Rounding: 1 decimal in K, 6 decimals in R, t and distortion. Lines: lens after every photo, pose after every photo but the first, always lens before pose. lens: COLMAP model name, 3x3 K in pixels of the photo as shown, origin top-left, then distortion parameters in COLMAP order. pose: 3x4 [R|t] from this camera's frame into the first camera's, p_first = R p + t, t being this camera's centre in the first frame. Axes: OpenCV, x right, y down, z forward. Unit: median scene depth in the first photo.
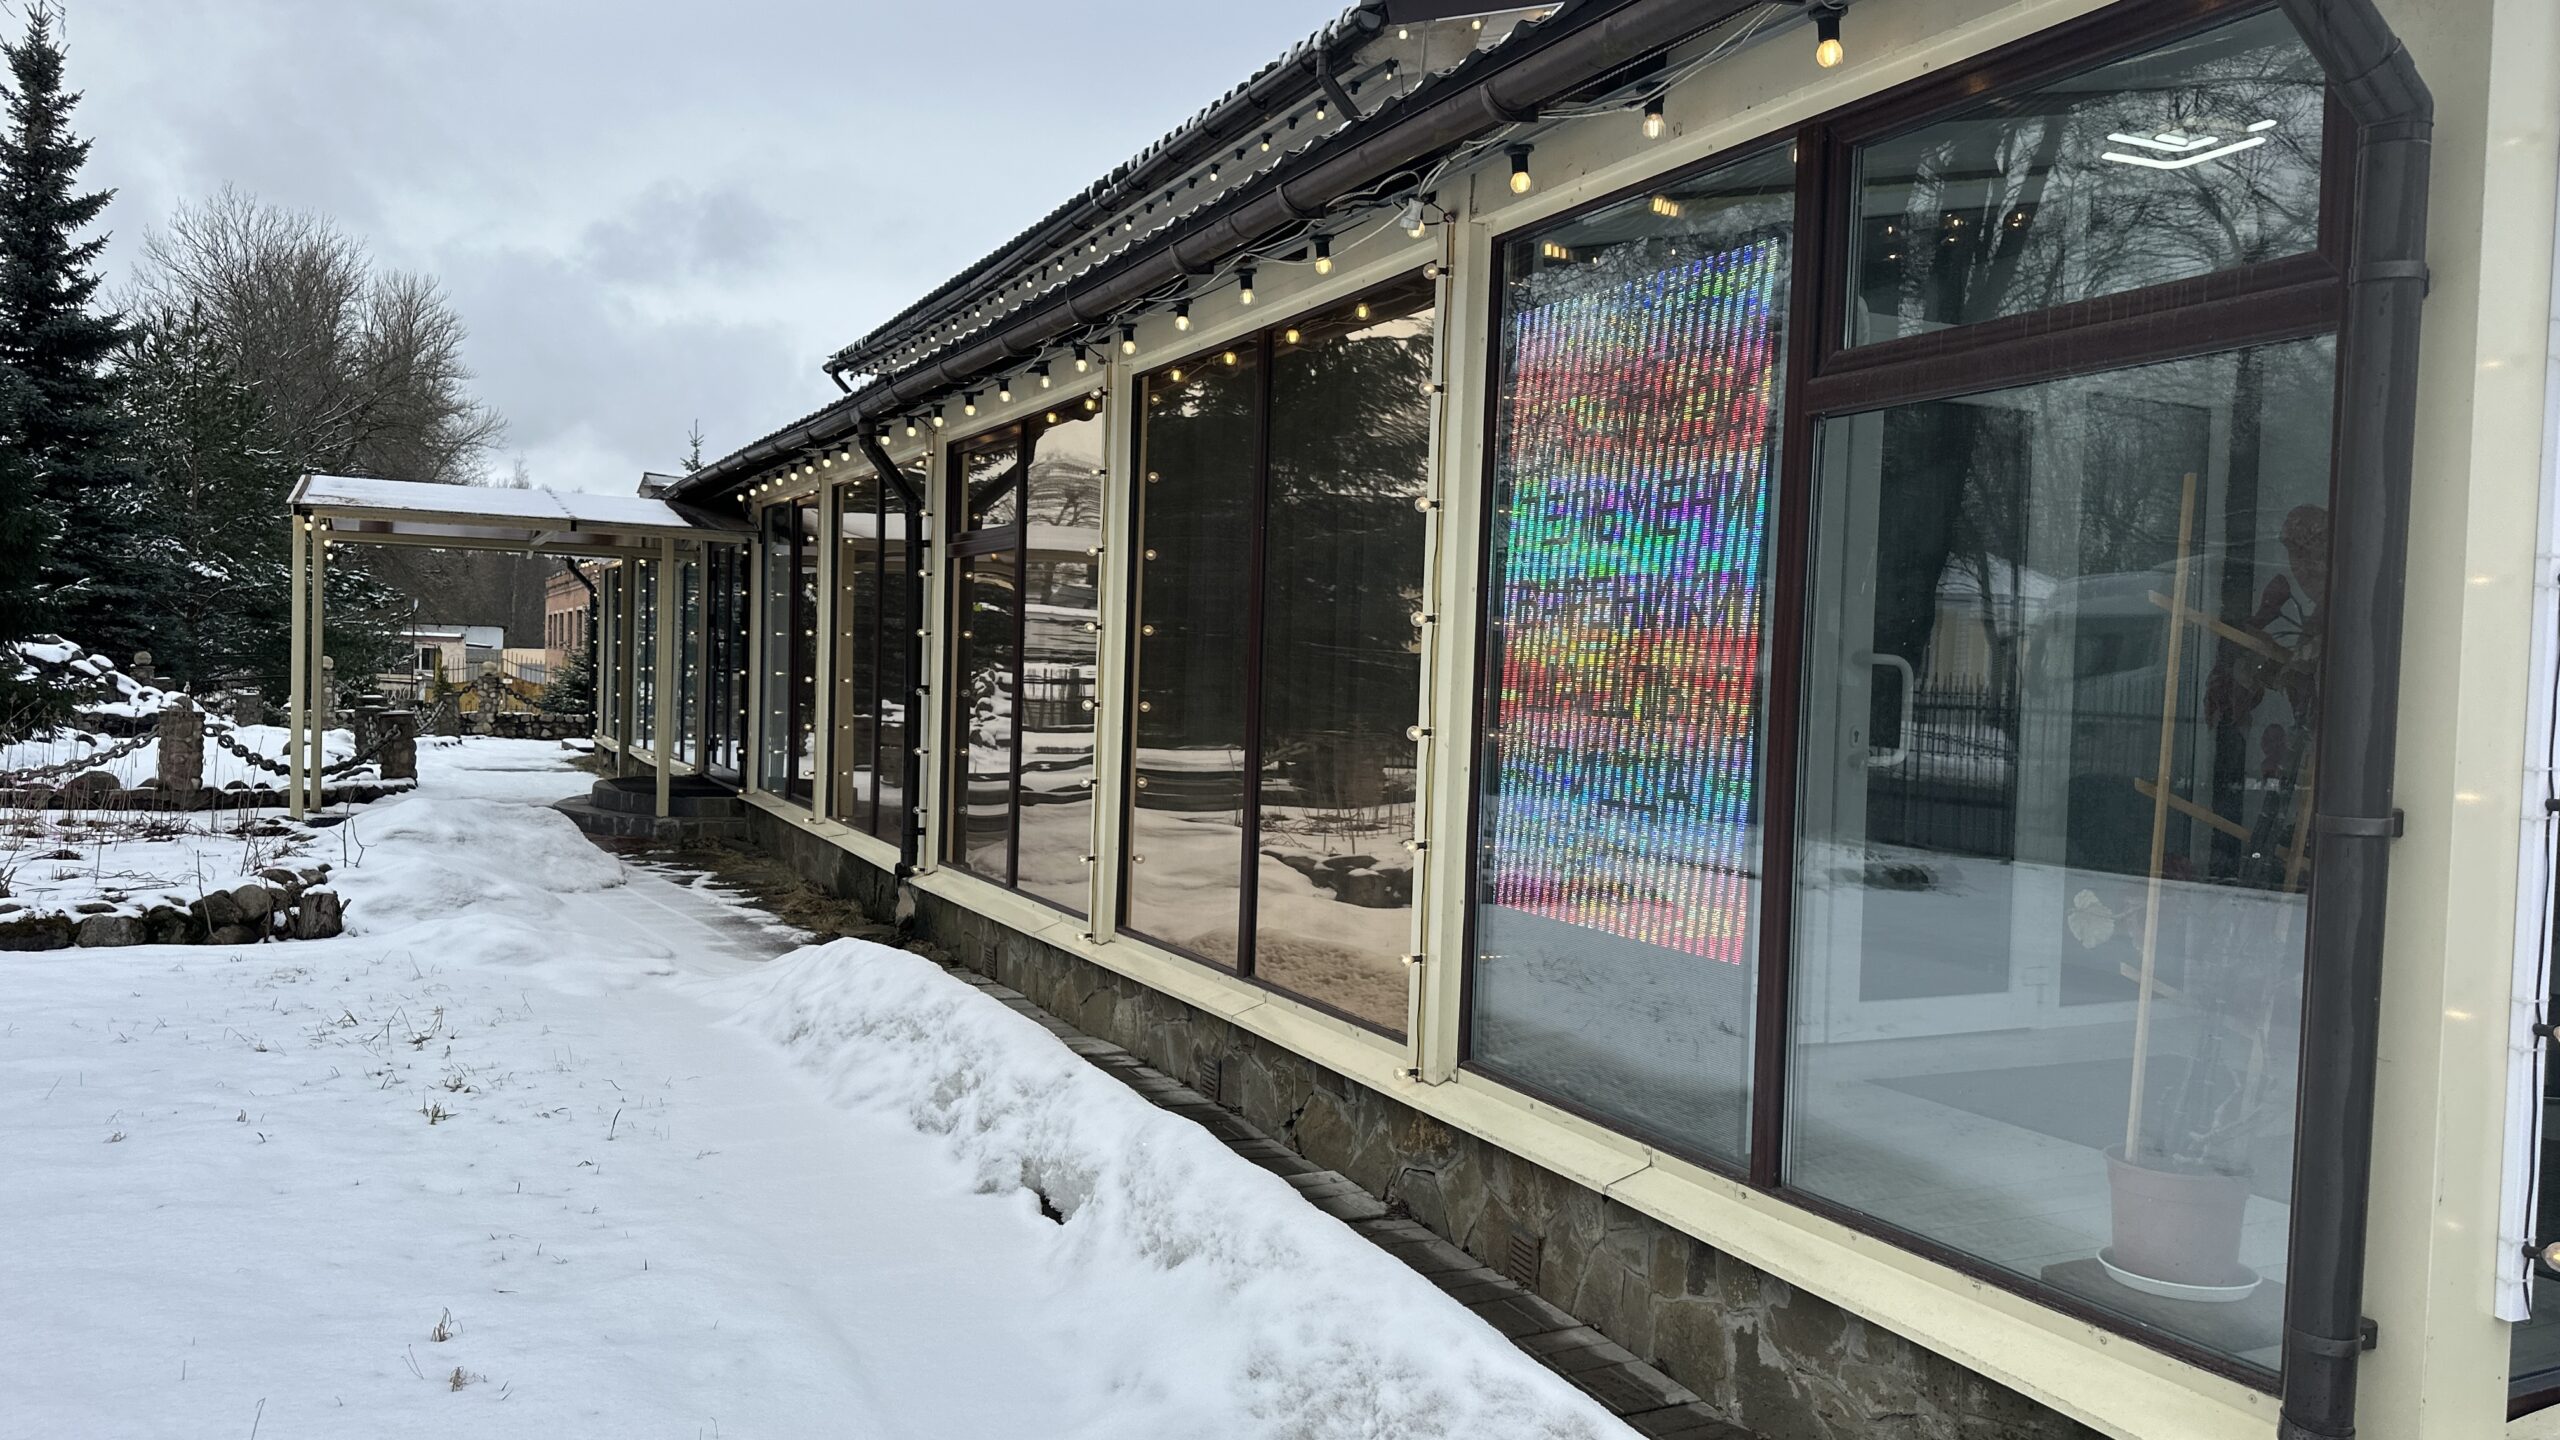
lens RADIAL K [[1810.8, 0, 1274.8], [0, 1810.8, 709.6], [0, 0, 1]] dist [0.071146, -0.086448]
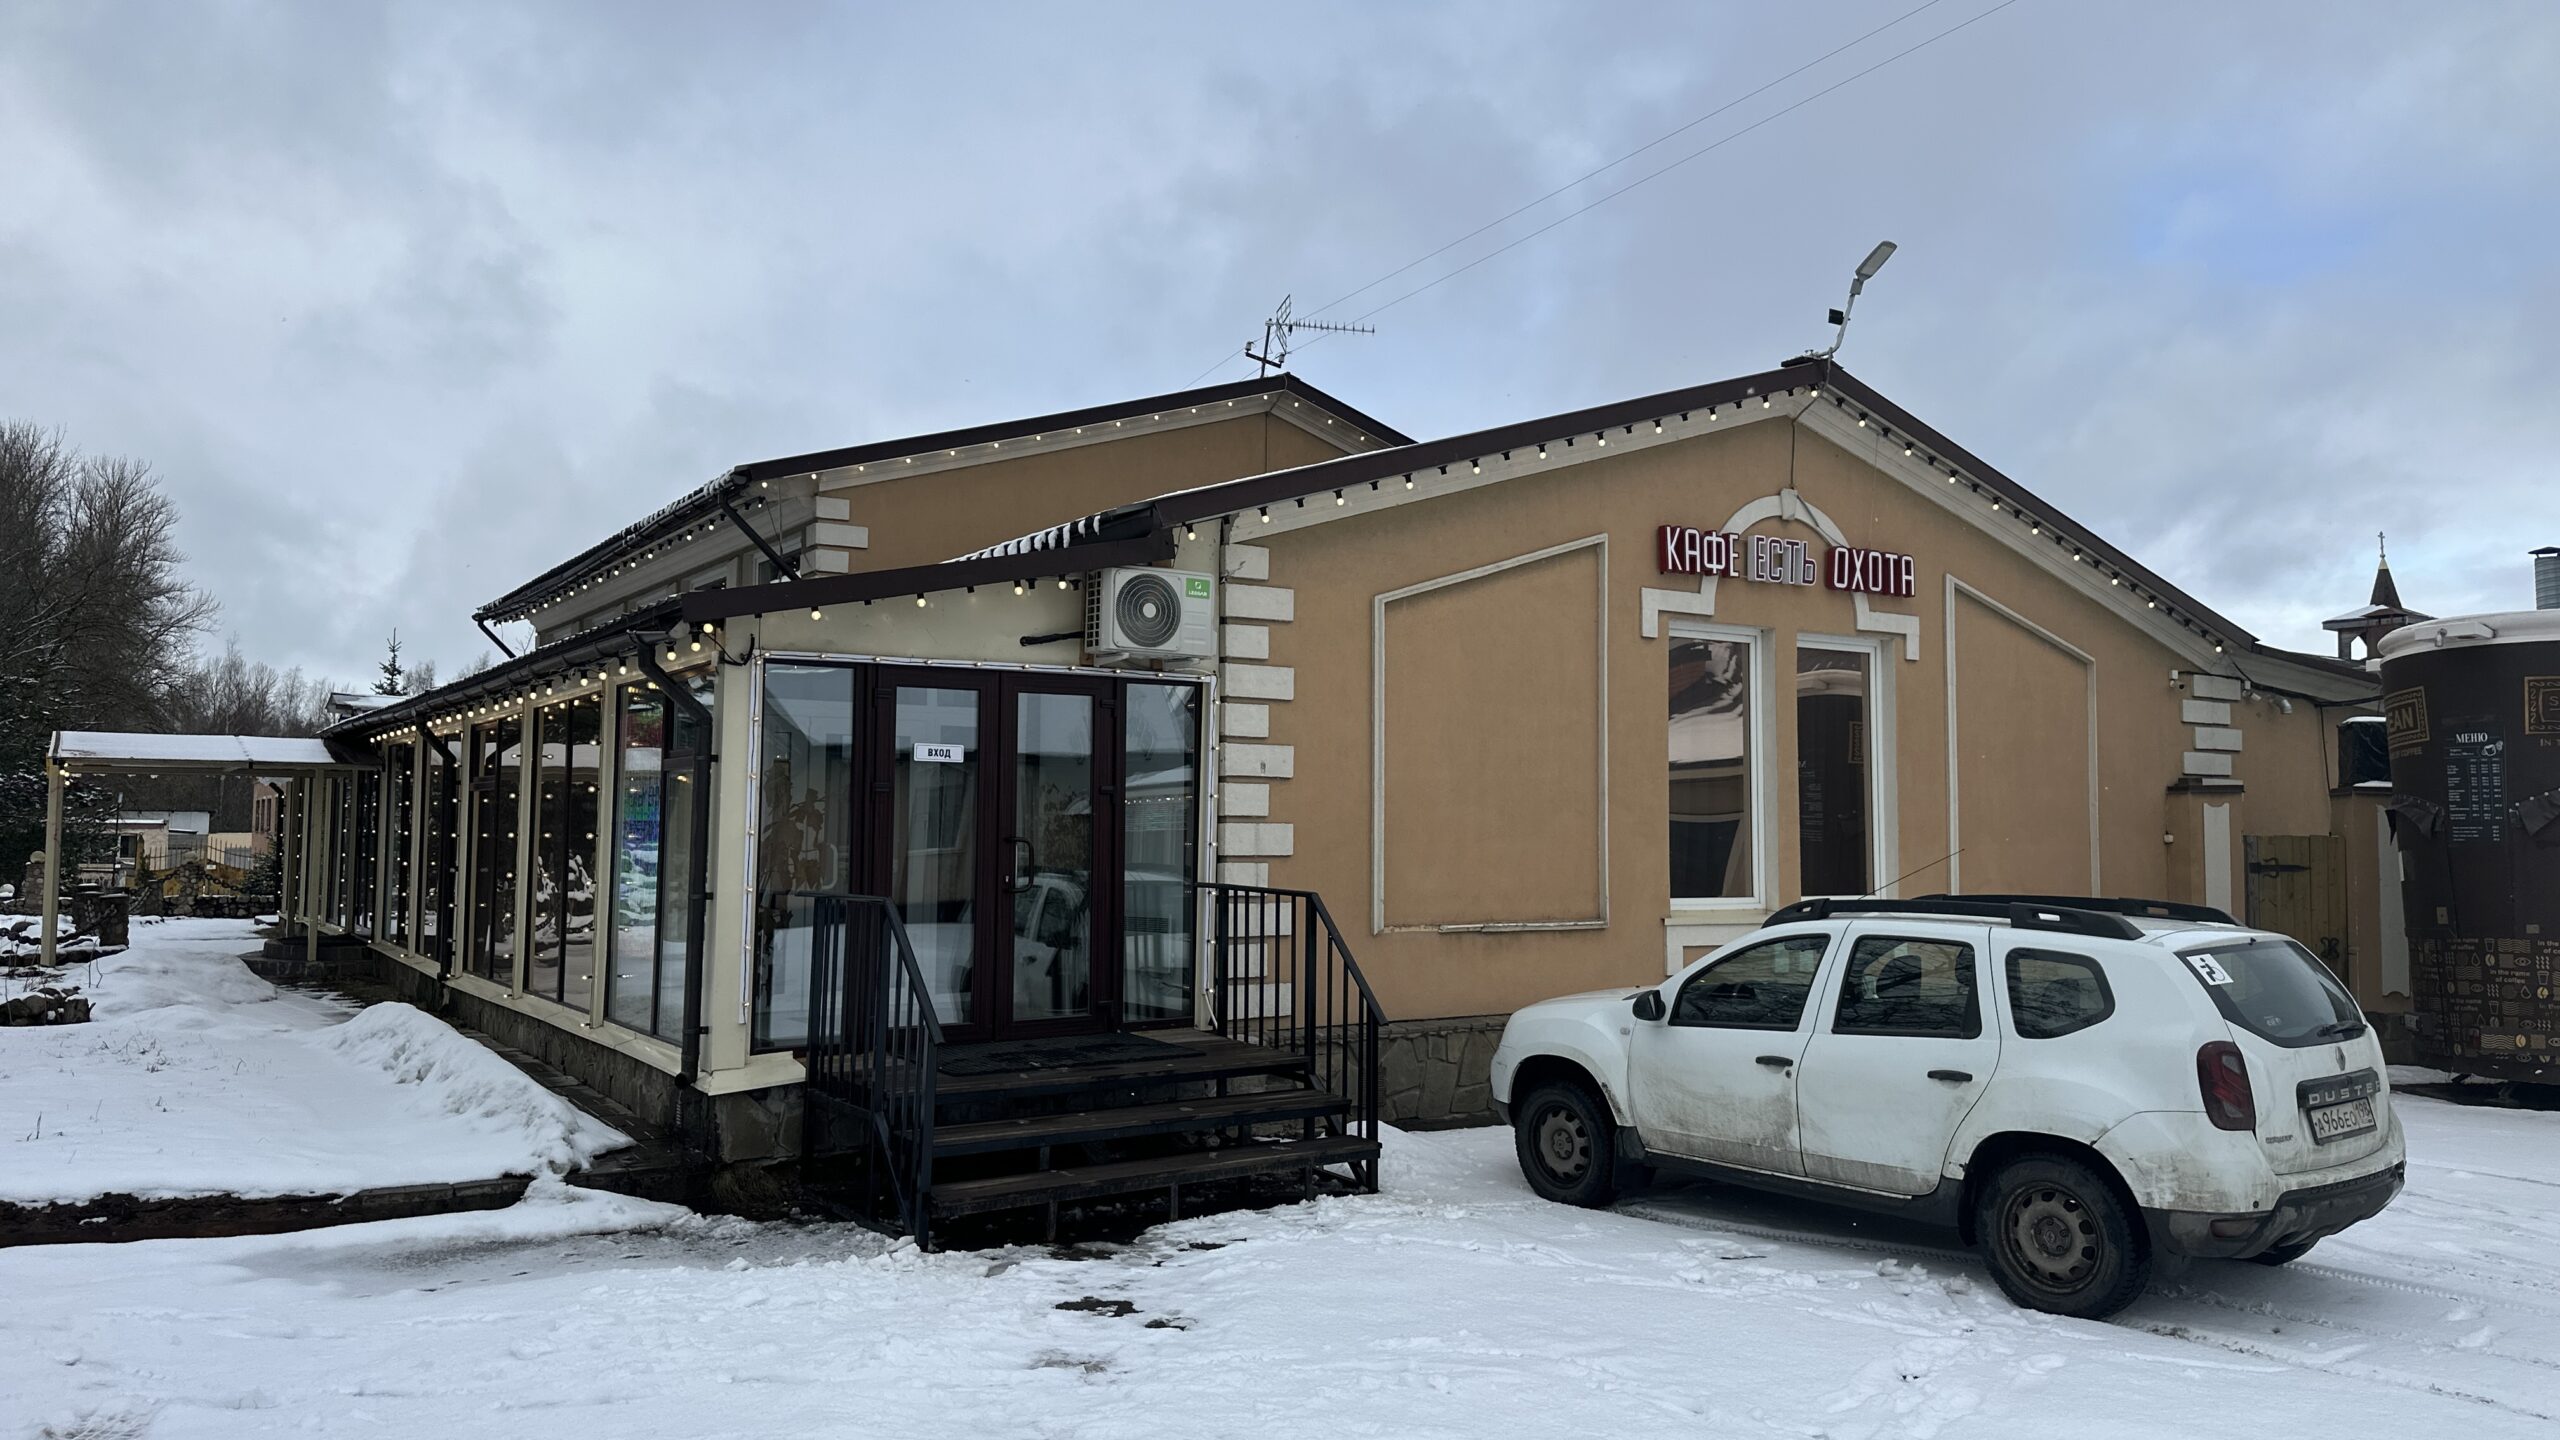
lens RADIAL K [[1810.8, 0, 1274.8], [0, 1810.8, 735.9], [0, 0, 1]] dist [0.071146, -0.086448]
pose [[0.991945, -0.013738, 0.125919, 0.293308], [0.023196, 0.996992, -0.073956, 0.007201], [-0.124524, 0.076281, 0.989280, -0.667851]]
